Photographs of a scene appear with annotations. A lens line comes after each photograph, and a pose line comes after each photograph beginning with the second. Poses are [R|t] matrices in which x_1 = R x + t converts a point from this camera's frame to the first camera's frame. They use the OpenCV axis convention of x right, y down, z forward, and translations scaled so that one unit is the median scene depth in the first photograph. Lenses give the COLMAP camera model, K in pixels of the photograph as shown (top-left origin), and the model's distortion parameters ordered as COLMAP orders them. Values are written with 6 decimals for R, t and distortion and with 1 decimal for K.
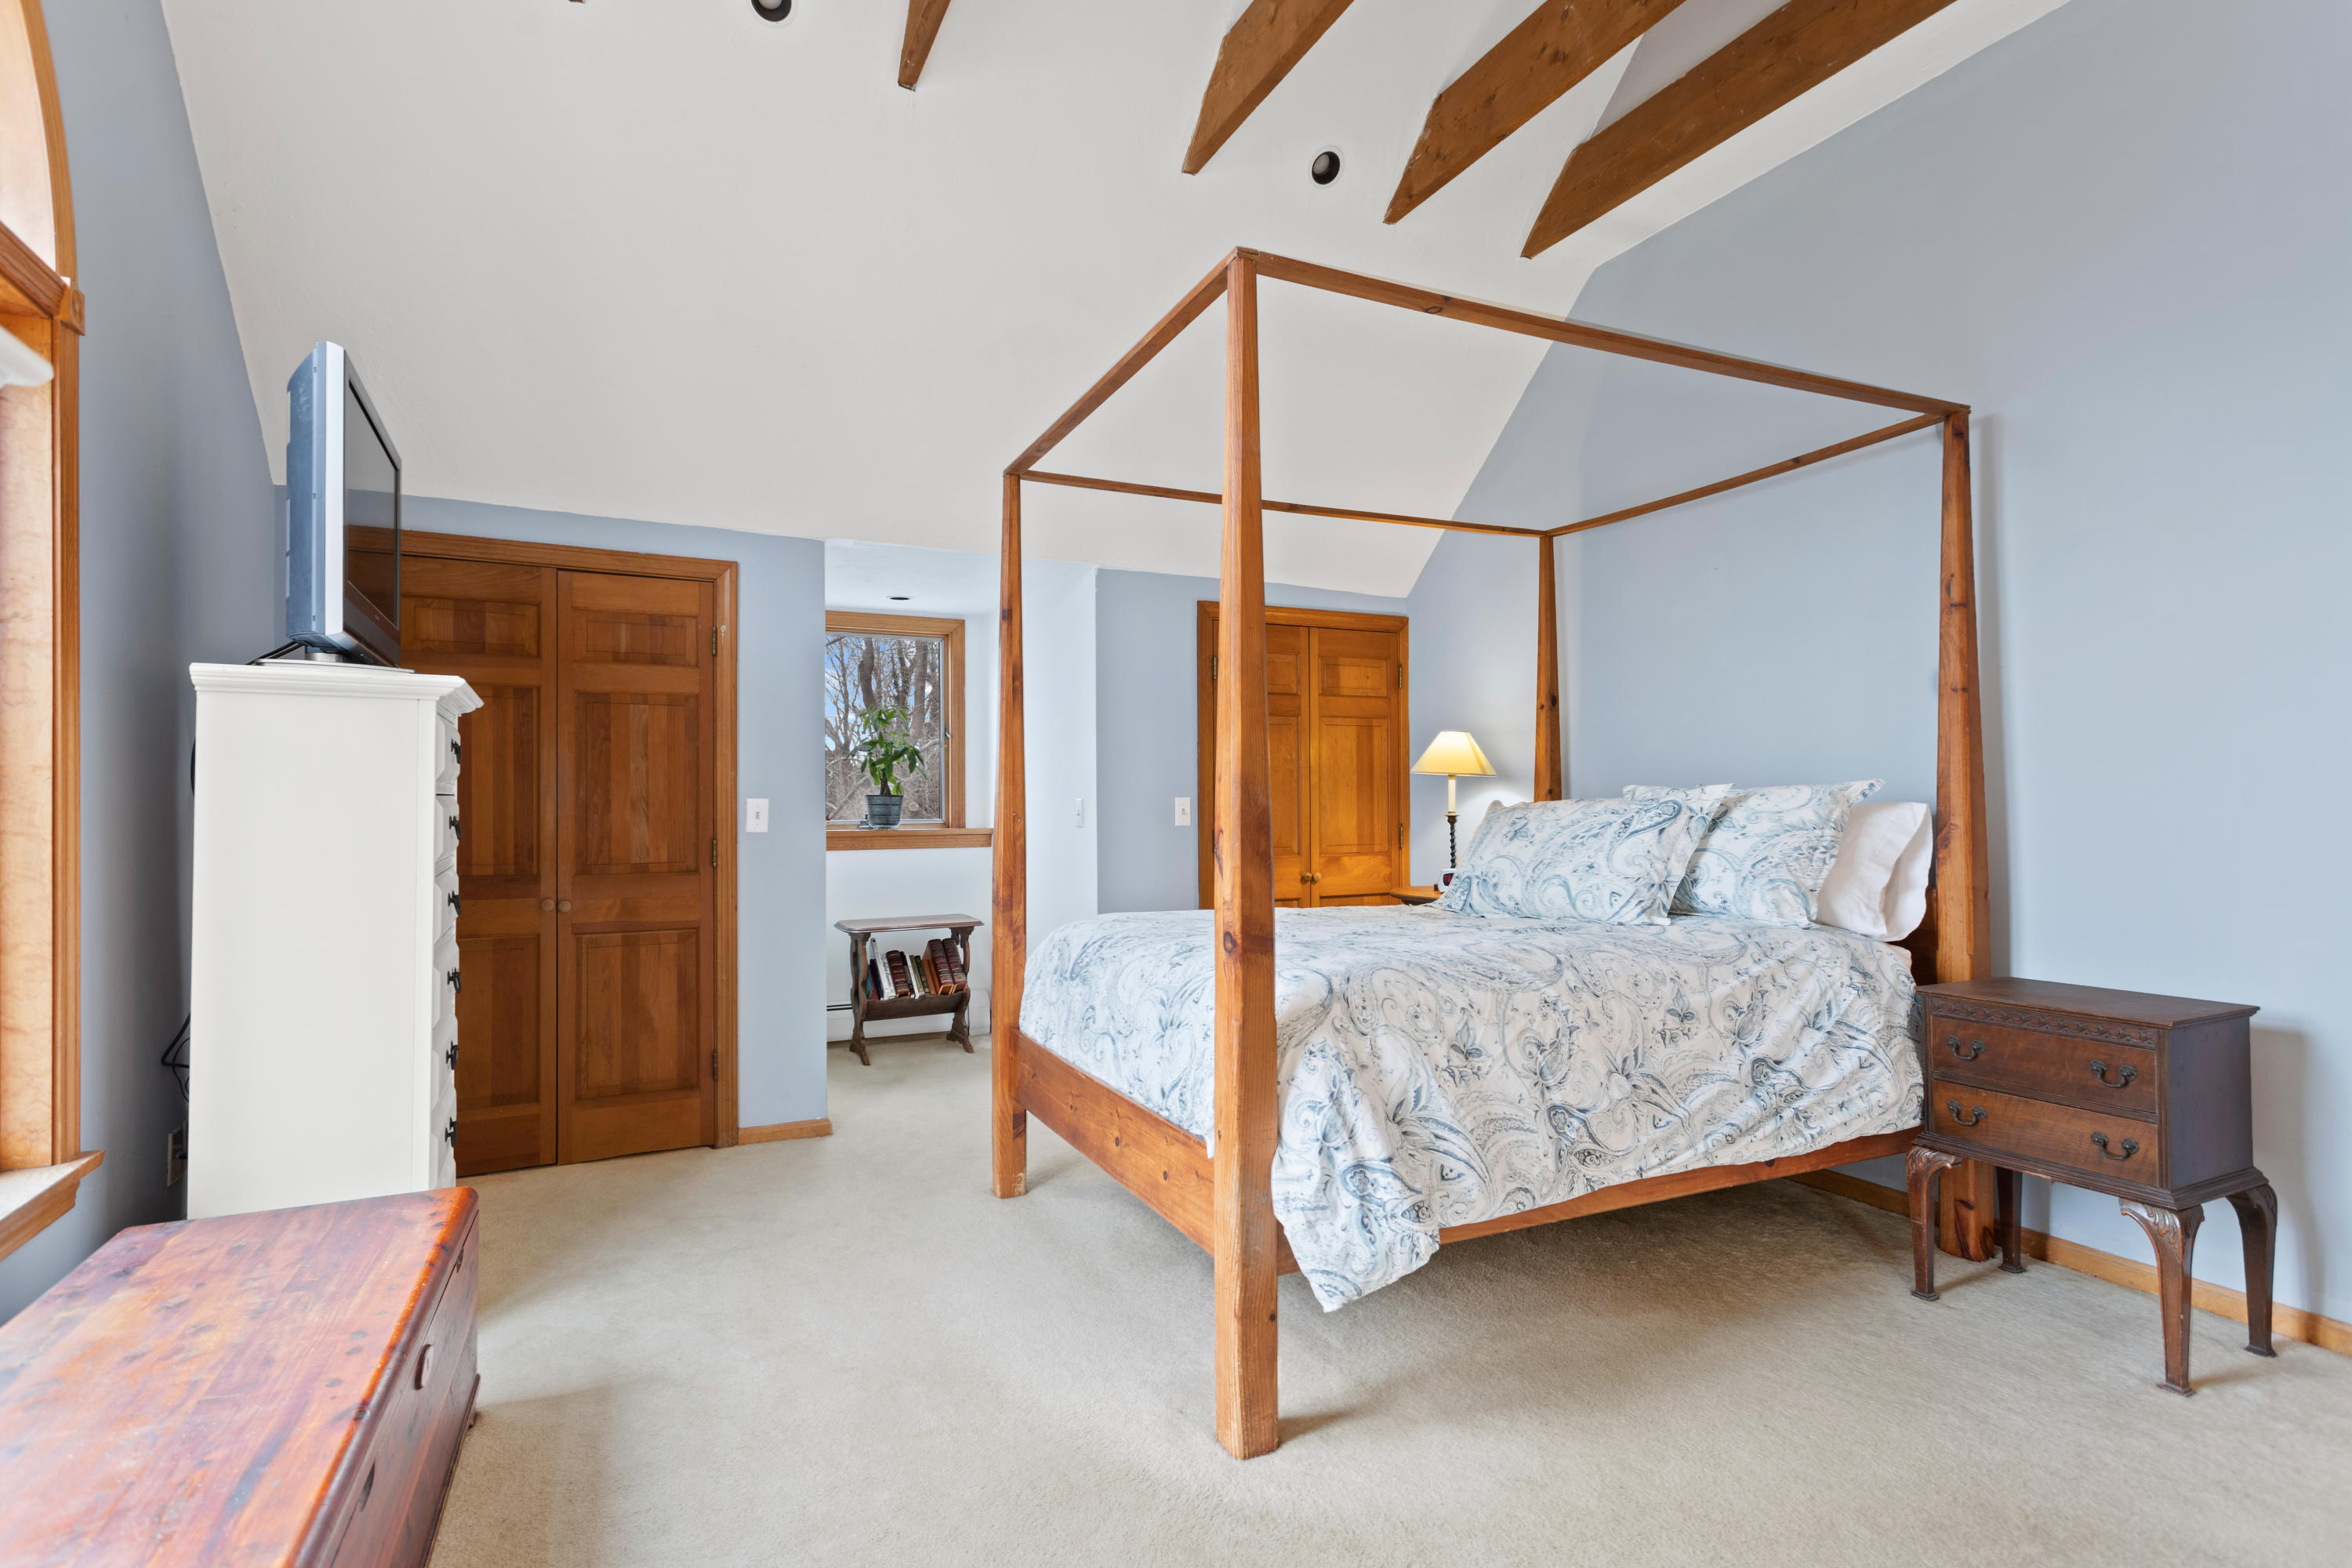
lens RADIAL K [[1132.4, 0, 1175.2], [0, 1132.4, 786.2], [0, 0, 1]] dist [0.000470, -0.000267]
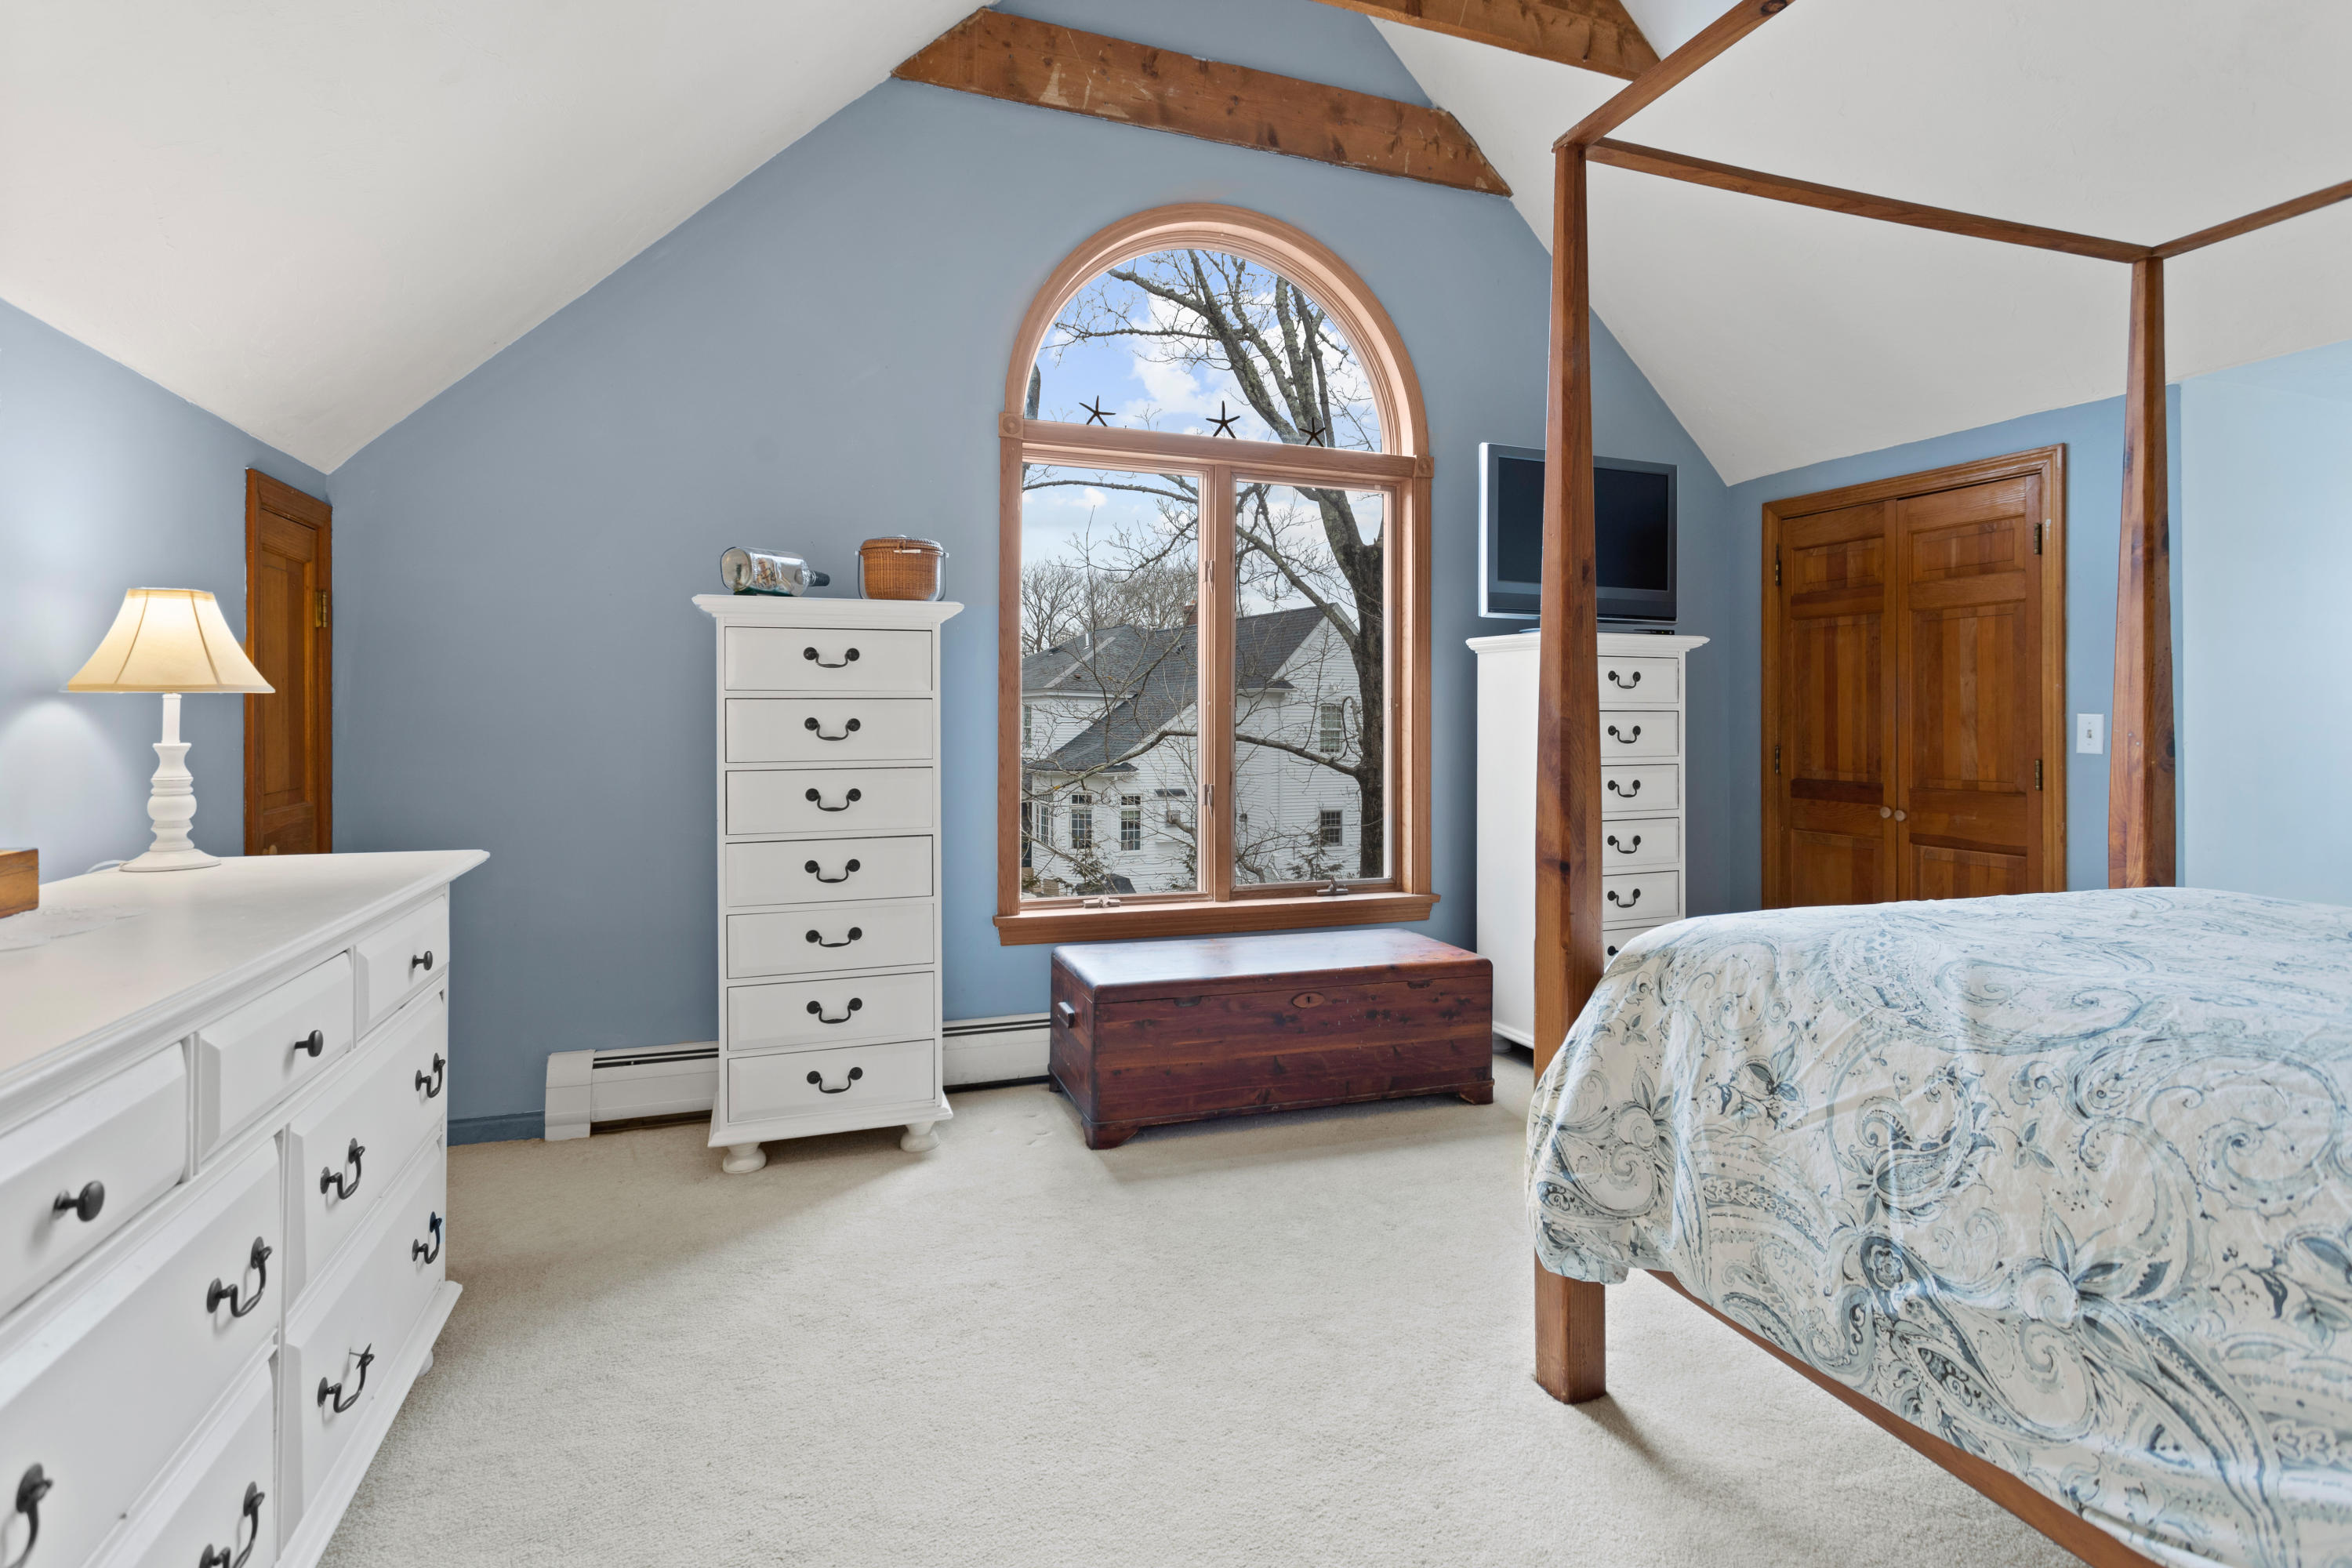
lens RADIAL K [[1132.4, 0, 1177.3], [0, 1132.4, 721.4], [0, 0, 1]] dist [0.000470, -0.000267]
pose [[-0.103428, 0.004373, -0.994627, 0.893749], [0.009045, 0.999953, 0.003455, 0.012135], [0.994596, -0.008639, -0.103463, 0.664575]]
